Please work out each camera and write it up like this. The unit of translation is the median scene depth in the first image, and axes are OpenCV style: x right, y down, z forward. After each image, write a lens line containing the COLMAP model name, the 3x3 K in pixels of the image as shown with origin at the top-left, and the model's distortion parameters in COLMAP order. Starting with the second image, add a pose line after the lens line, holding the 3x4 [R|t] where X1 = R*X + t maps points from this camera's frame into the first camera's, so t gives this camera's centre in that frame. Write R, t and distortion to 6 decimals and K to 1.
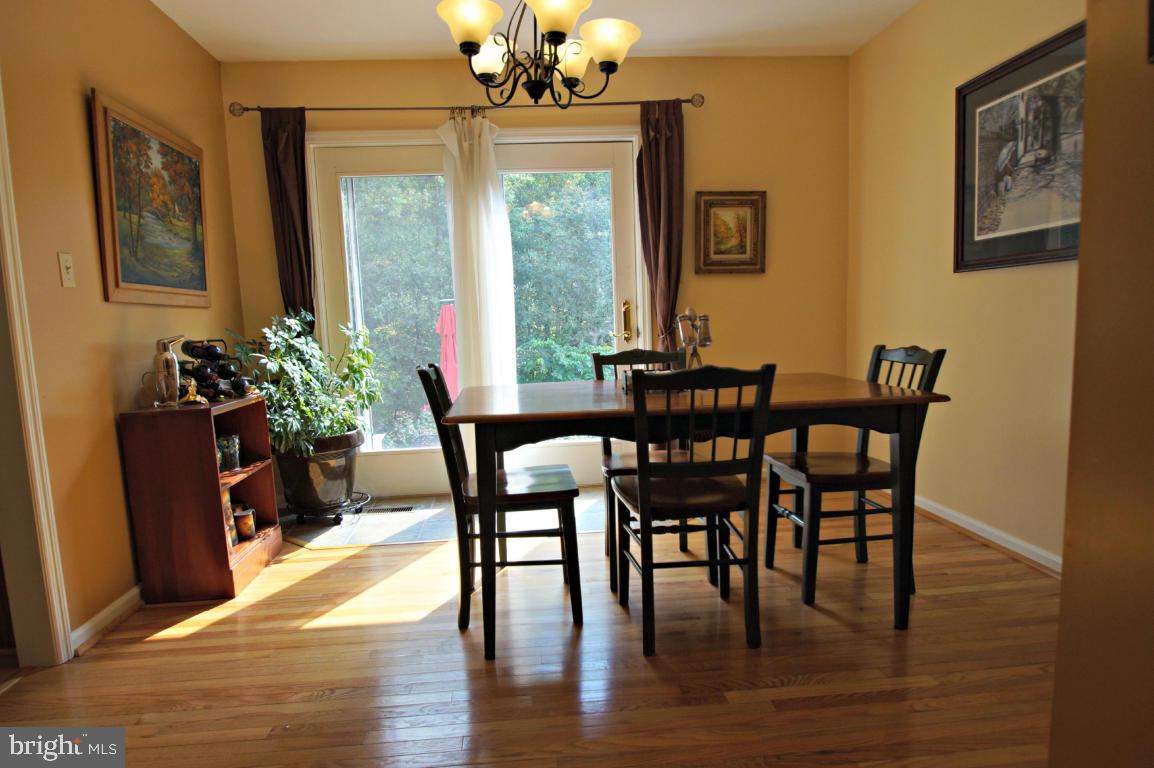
lens RADIAL K [[713.6, 0, 573.0], [0, 713.6, 390.1], [0, 0, 1]] dist [-0.007694, -0.011521]
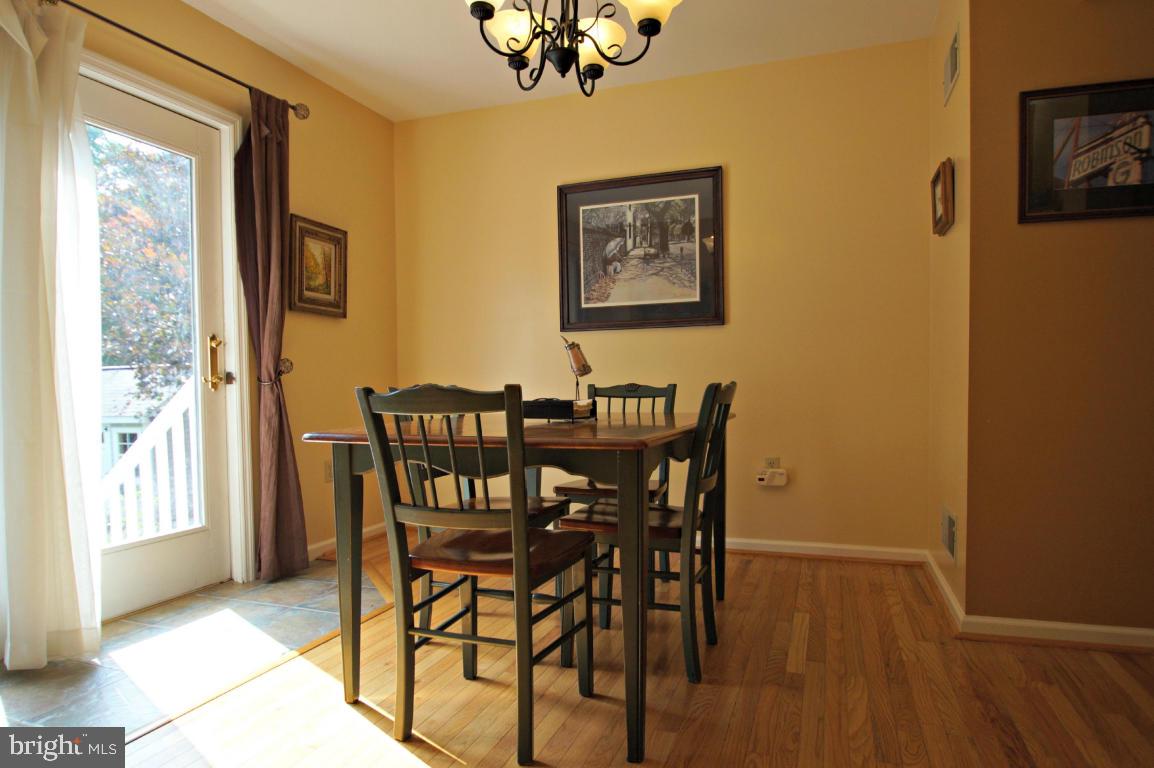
lens RADIAL K [[713.6, 0, 578.8], [0, 713.6, 390.2], [0, 0, 1]] dist [-0.007694, -0.011521]
pose [[0.424018, 0.019591, 0.905442, -0.614721], [0.090170, 0.993885, -0.063731, 0.018295], [-0.901153, 0.108667, 0.419659, 0.505691]]
